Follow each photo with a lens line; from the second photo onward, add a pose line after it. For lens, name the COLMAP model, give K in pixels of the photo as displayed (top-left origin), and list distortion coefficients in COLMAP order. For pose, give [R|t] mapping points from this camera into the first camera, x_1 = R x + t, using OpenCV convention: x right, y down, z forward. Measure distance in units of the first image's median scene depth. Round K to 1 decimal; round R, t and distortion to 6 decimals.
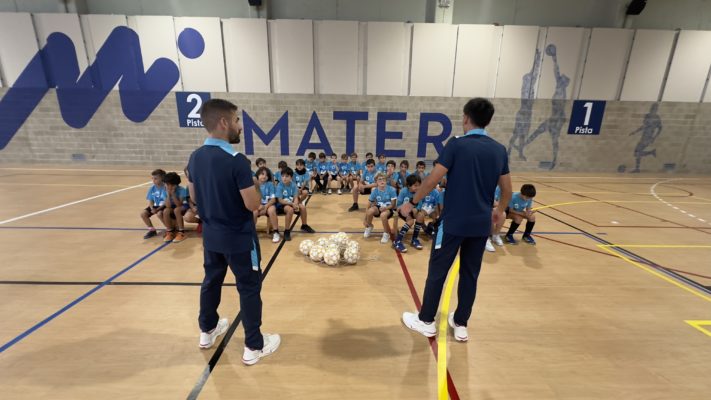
lens RADIAL K [[289.0, 0, 352.2], [0, 289.0, 200.5], [0, 0, 1]] dist [0.002324, -0.000327]
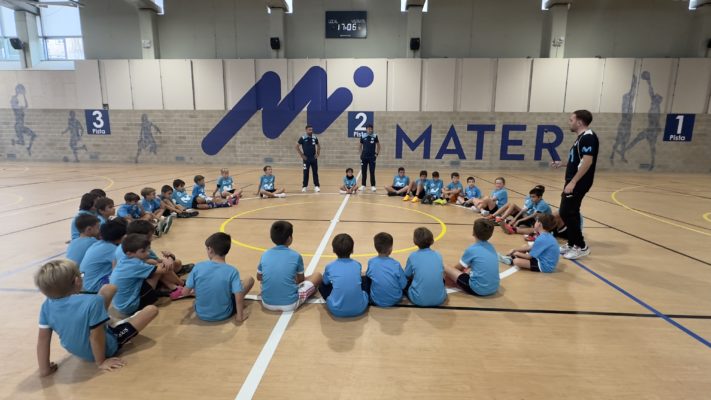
lens RADIAL K [[354.8, 0, 353.7], [0, 354.8, 200.3], [0, 0, 1]] dist [0.002585, -0.000430]
pose [[0.996661, 0.008242, -0.081231, -0.435893], [-0.014679, 0.996769, -0.078967, 0.158388], [0.080318, 0.079895, 0.993562, -0.578187]]
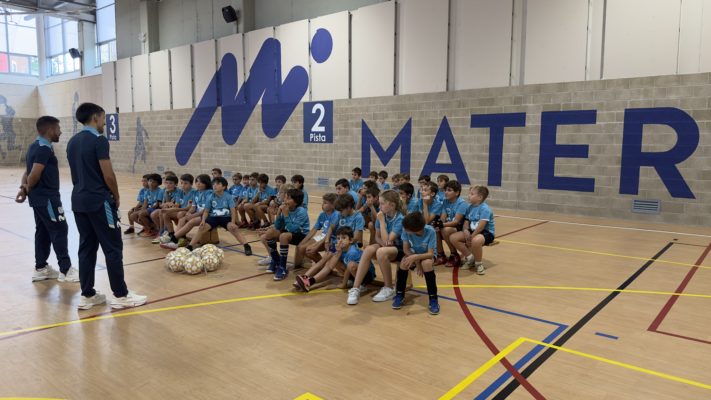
lens RADIAL K [[490.3, 0, 362.5], [0, 490.3, 198.5], [0, 0, 1]] dist [0.115528, -0.146609]
pose [[0.764448, 0.059387, -0.641944, 0.463827], [-0.157283, 0.982840, -0.096374, 0.017138], [0.625205, 0.174640, 0.760670, 0.046912]]
